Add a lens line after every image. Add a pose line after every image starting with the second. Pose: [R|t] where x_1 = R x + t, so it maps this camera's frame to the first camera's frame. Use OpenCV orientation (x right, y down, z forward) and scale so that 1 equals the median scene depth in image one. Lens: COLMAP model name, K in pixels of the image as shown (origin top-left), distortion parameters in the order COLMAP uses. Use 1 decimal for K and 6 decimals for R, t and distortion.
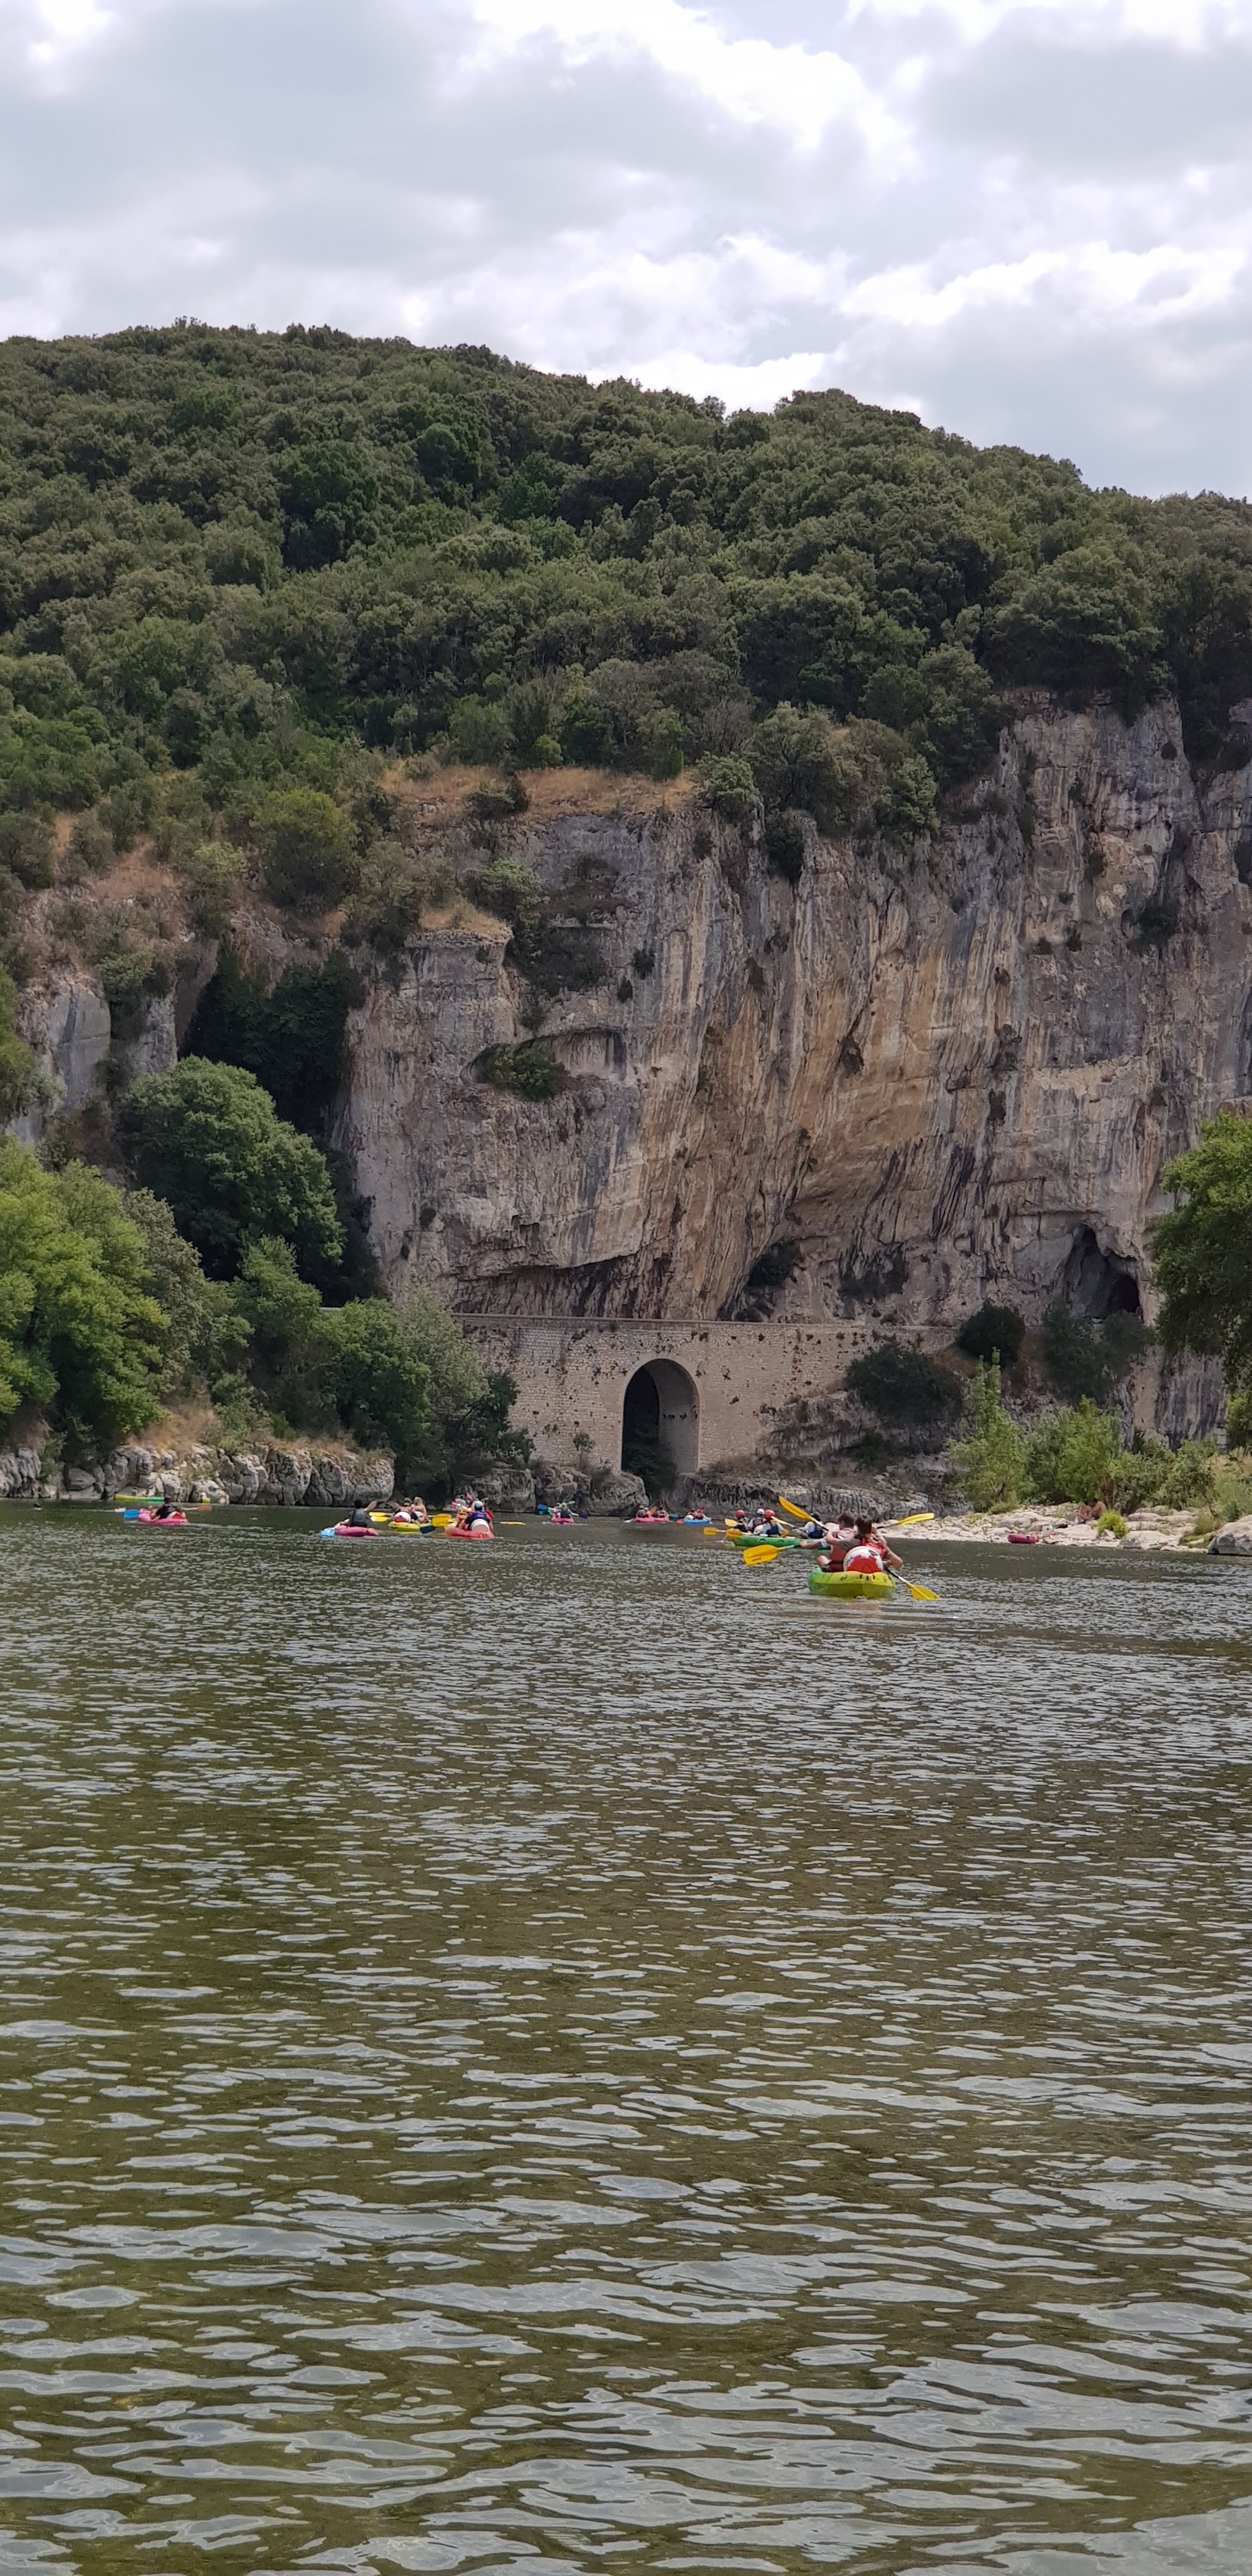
lens RADIAL K [[3814.9, 0, 736.2], [0, 3814.9, 1283.9], [0, 0, 1]] dist [0.121149, 0.054745]
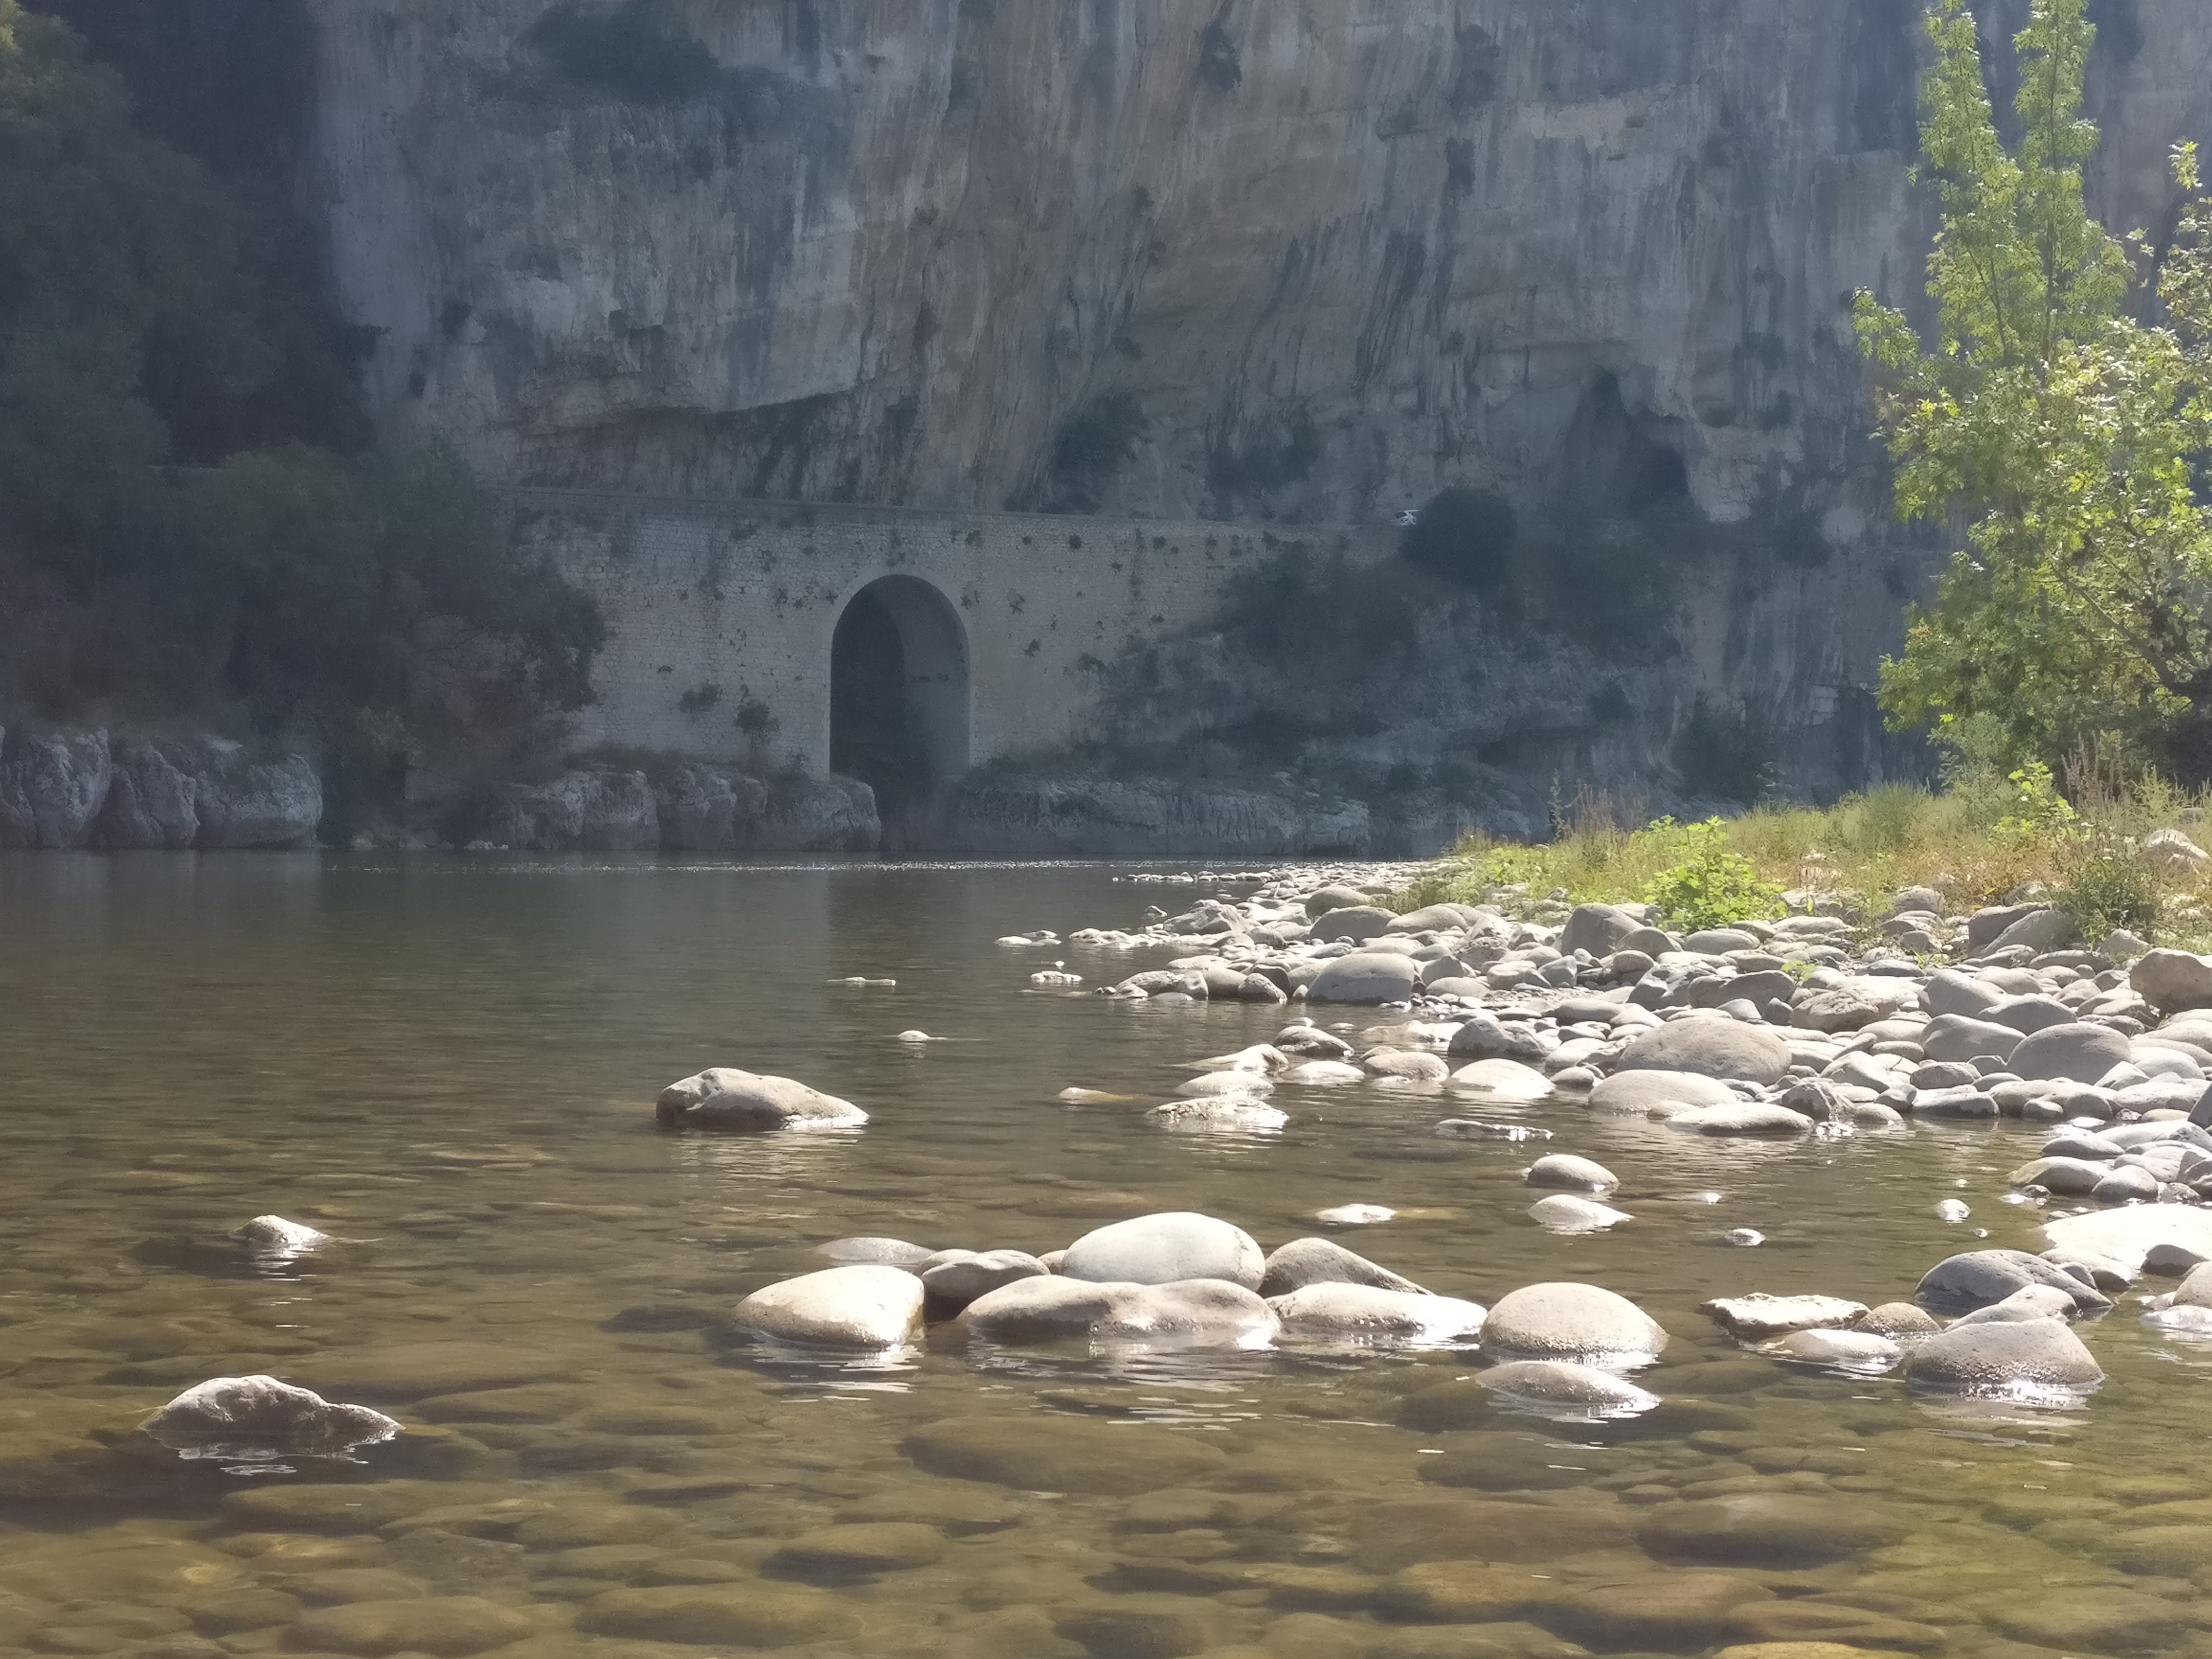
lens RADIAL K [[3498.6, 0, 1108.3], [0, 3498.6, 835.6], [0, 0, 1]] dist [0.117458, -0.557751]
pose [[0.999738, -0.022848, -0.001695, 0.011174], [0.022909, 0.997969, 0.059439, 0.026696], [0.000334, -0.059462, 0.998231, 0.451361]]
